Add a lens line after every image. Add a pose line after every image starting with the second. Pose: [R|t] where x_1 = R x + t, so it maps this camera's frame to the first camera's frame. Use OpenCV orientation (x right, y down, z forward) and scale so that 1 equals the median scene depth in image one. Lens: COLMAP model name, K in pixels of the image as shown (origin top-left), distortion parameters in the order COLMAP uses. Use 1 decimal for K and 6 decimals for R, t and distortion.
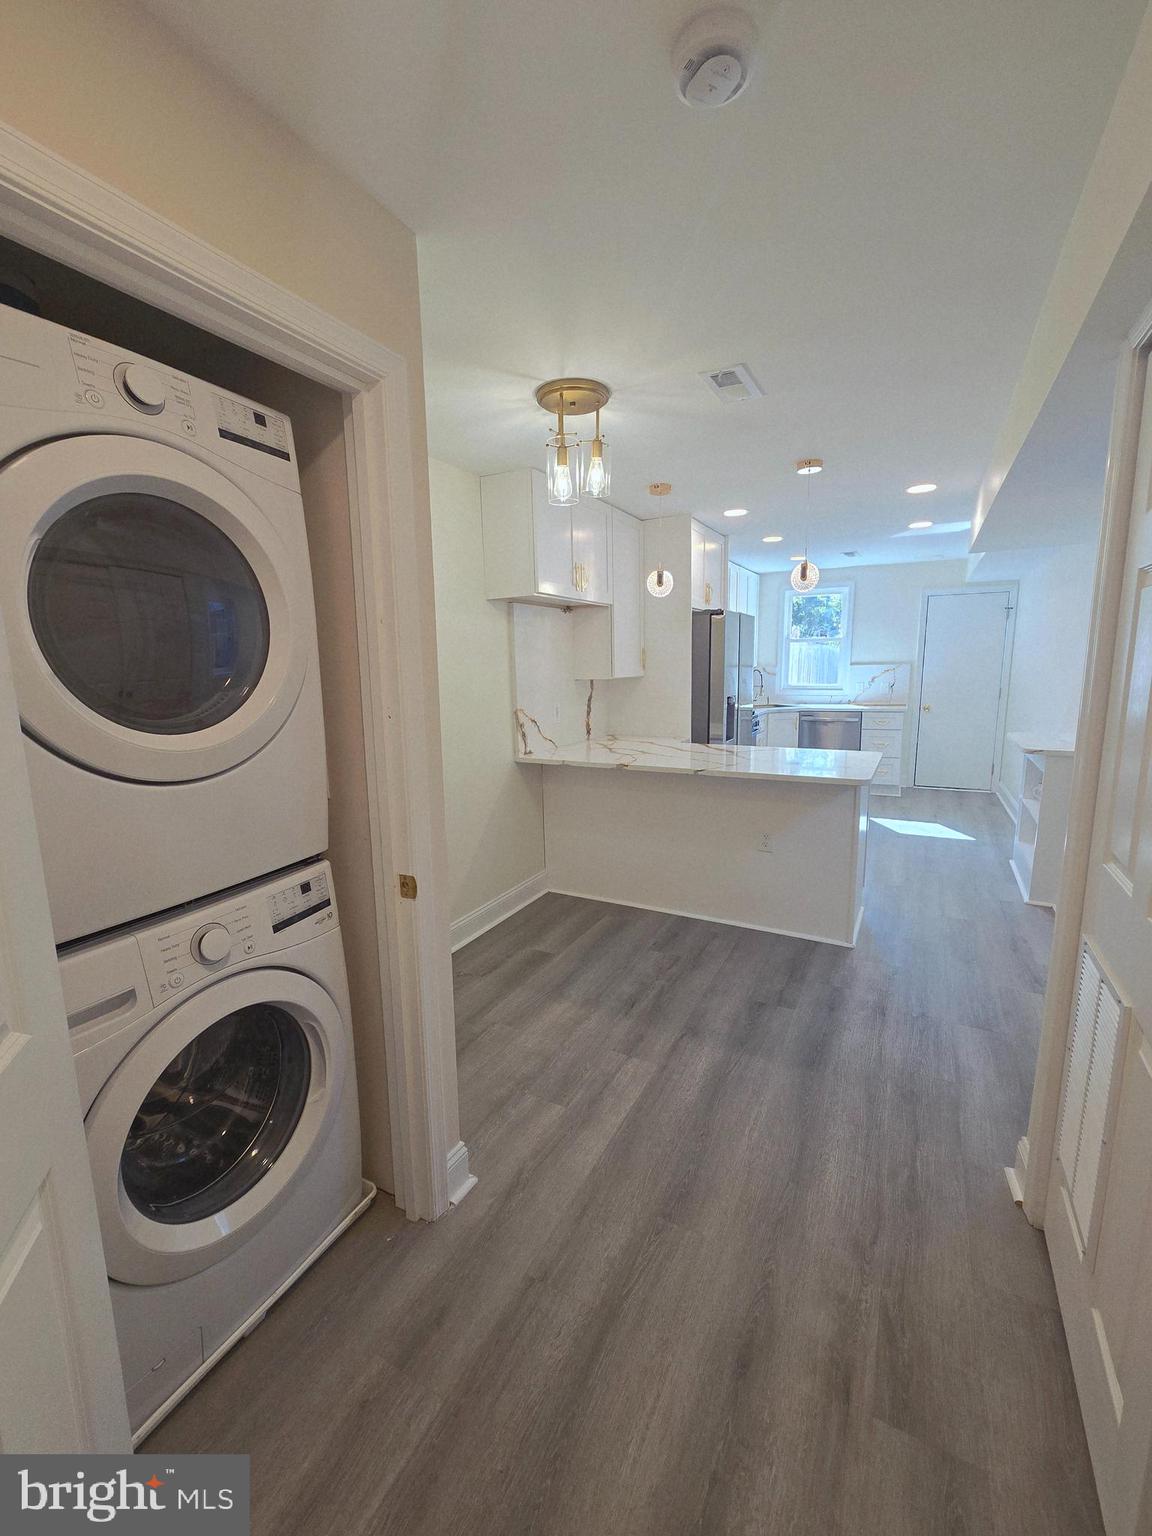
lens RADIAL K [[631.2, 0, 573.8], [0, 631.2, 772.5], [0, 0, 1]] dist [-0.001675, -0.000044]
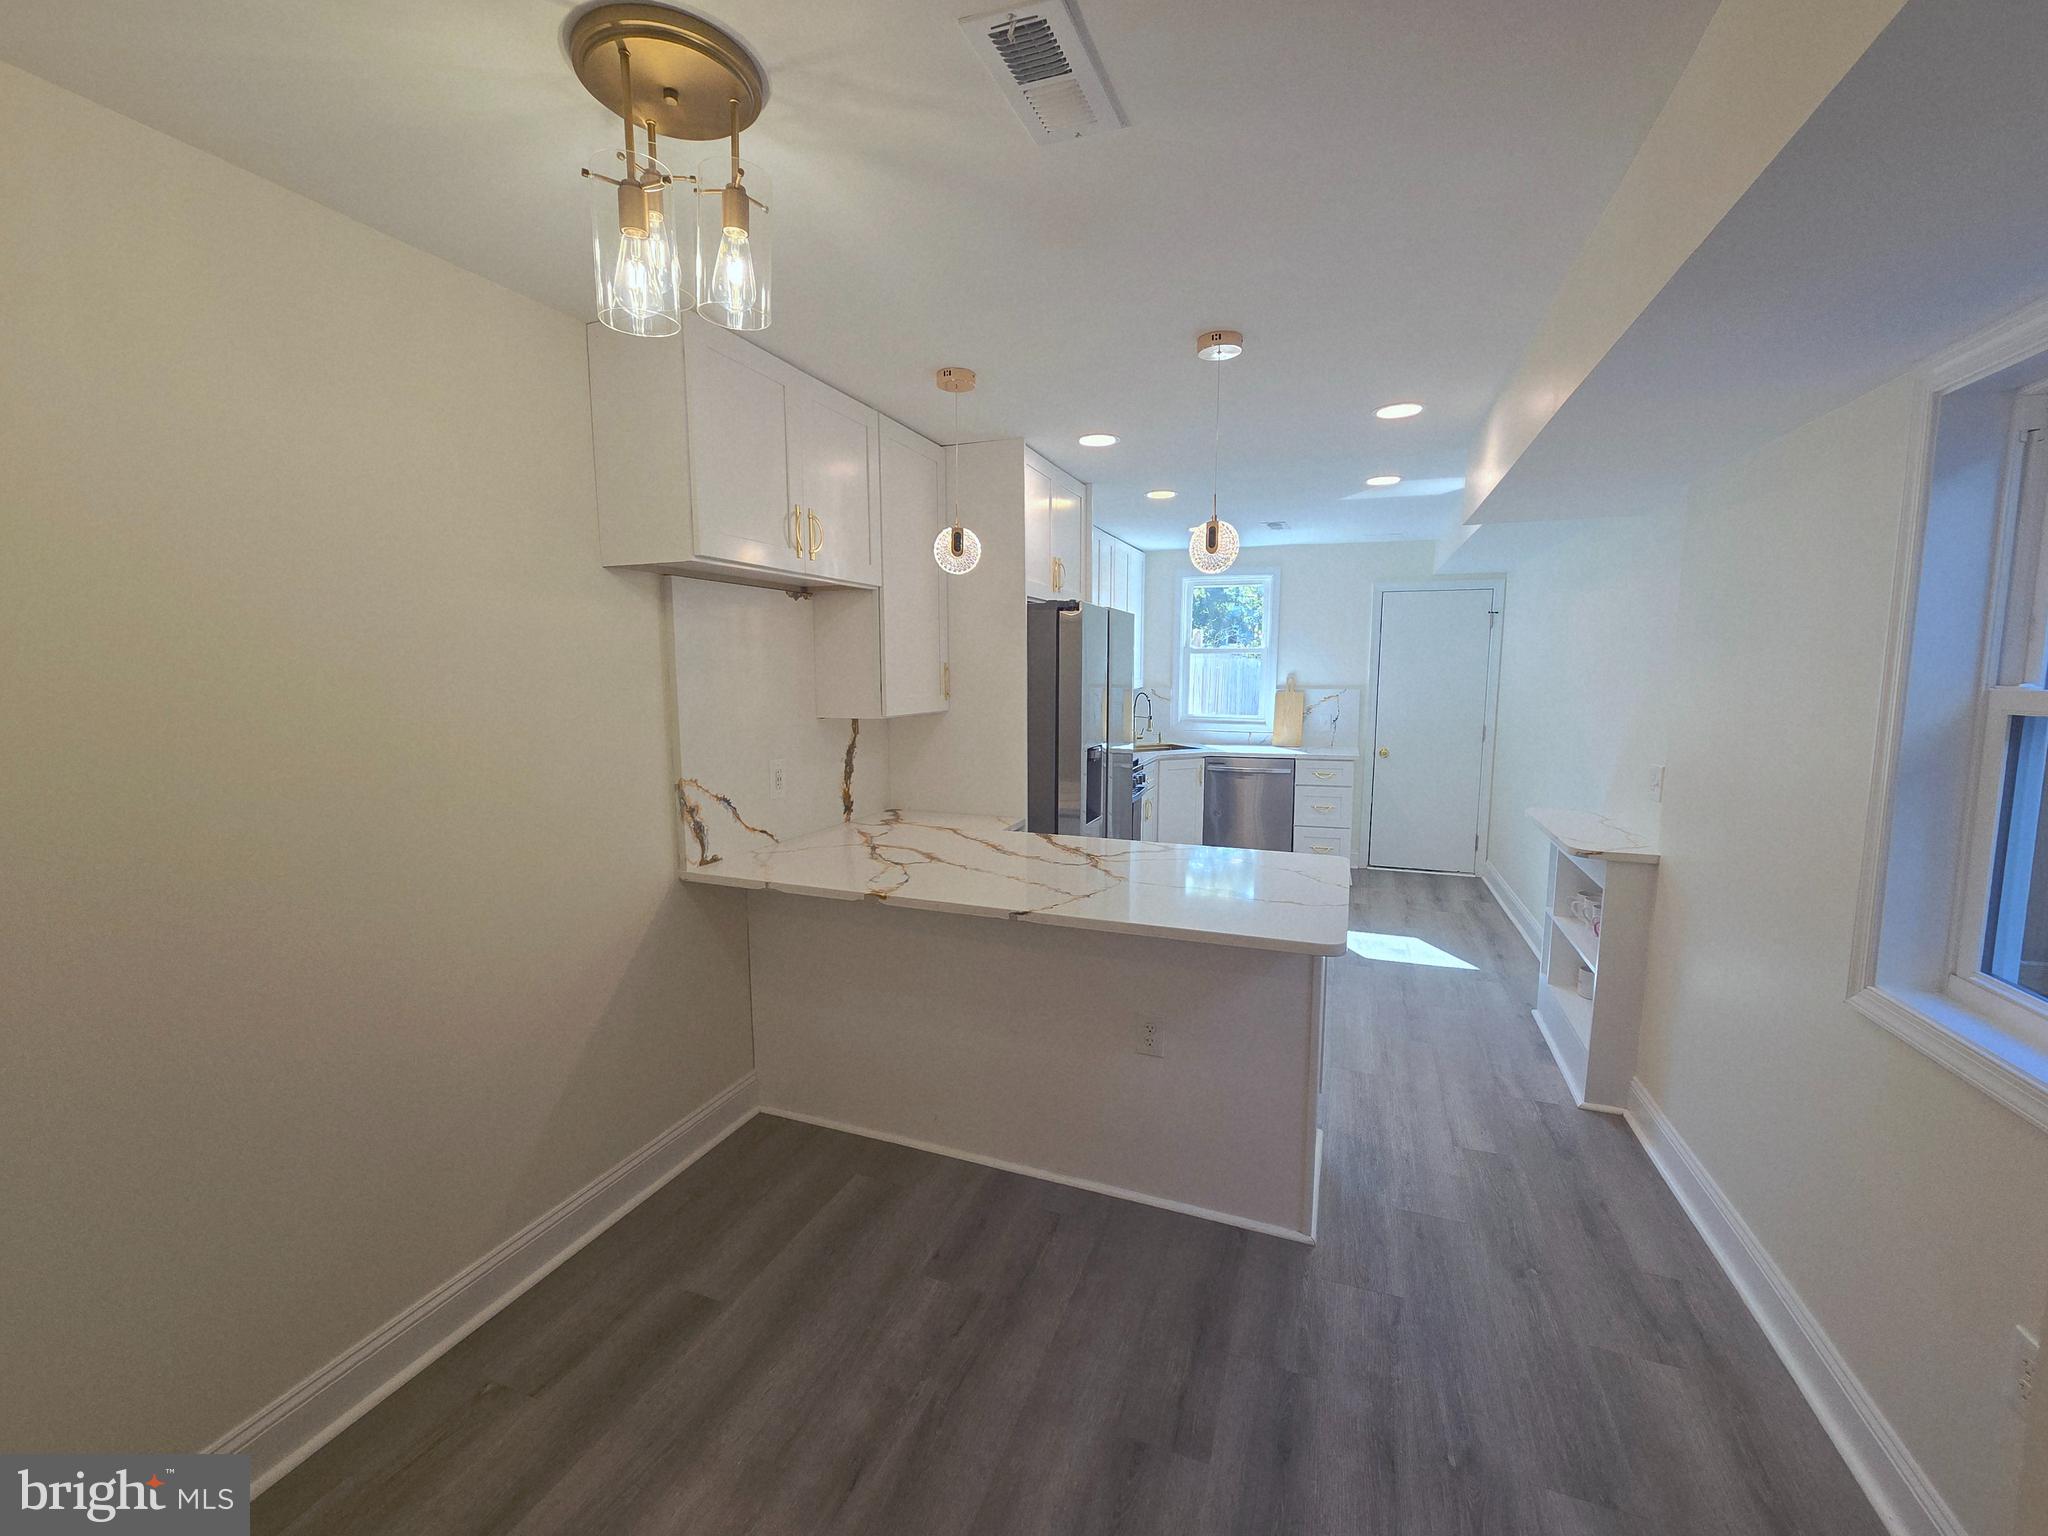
lens RADIAL K [[842.9, 0, 1023.9], [0, 842.9, 771.1], [0, 0, 1]] dist [-0.001410, 0.000929]
pose [[0.991206, 0.003407, 0.132284, 0.083163], [0.003298, 0.998722, -0.050437, -0.061280], [-0.132287, 0.050429, 0.989928, 0.238987]]
